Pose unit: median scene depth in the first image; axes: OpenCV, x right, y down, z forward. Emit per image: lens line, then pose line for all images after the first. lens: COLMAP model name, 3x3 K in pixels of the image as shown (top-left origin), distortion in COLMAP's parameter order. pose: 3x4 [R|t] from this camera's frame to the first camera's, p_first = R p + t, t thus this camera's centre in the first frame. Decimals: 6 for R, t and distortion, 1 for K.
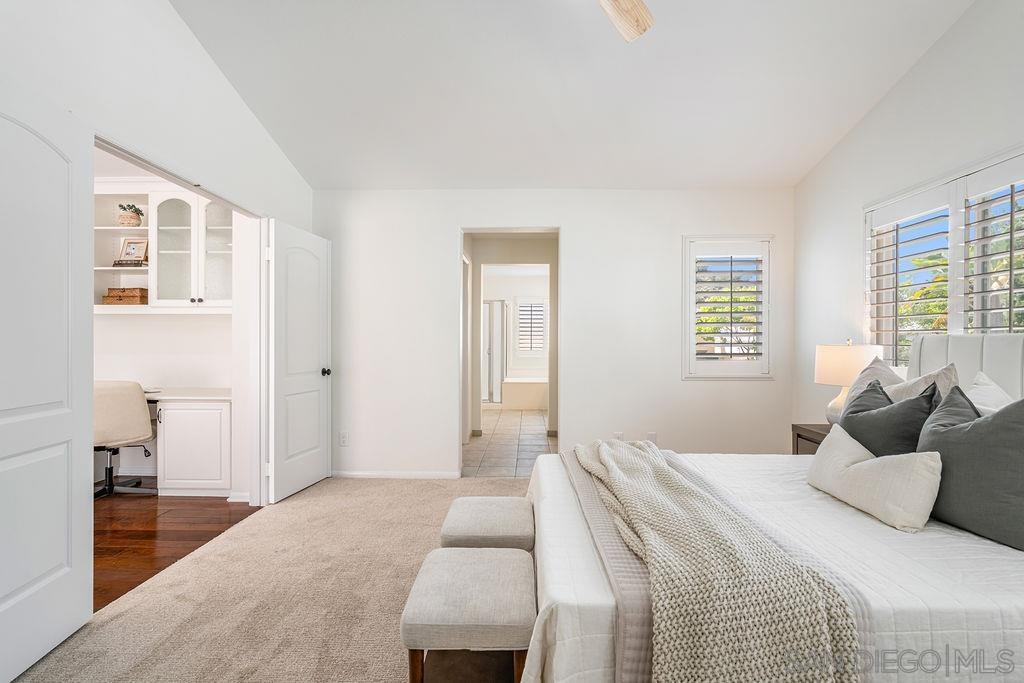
lens RADIAL K [[522.8, 0, 512.8], [0, 522.8, 342.3], [0, 0, 1]] dist [0.003115, -0.000215]
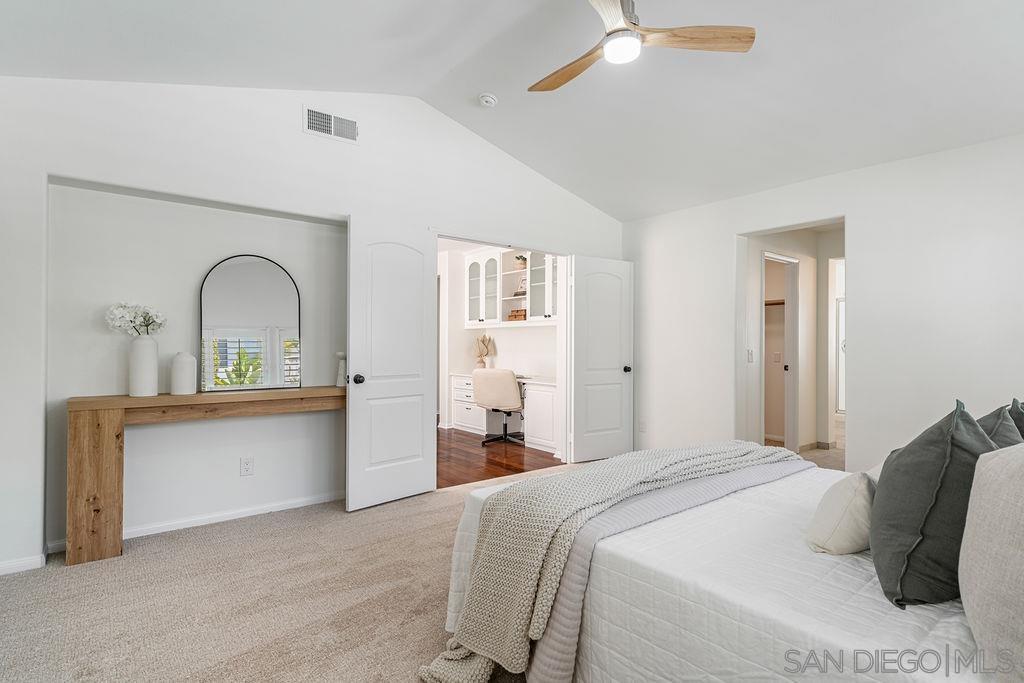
lens RADIAL K [[522.8, 0, 503.2], [0, 522.8, 343.4], [0, 0, 1]] dist [0.003115, -0.000215]
pose [[0.629471, -0.001352, -0.777023, 0.452550], [-0.001826, 0.999993, -0.003219, 0.000134], [0.777022, 0.003445, 0.629464, -0.005121]]
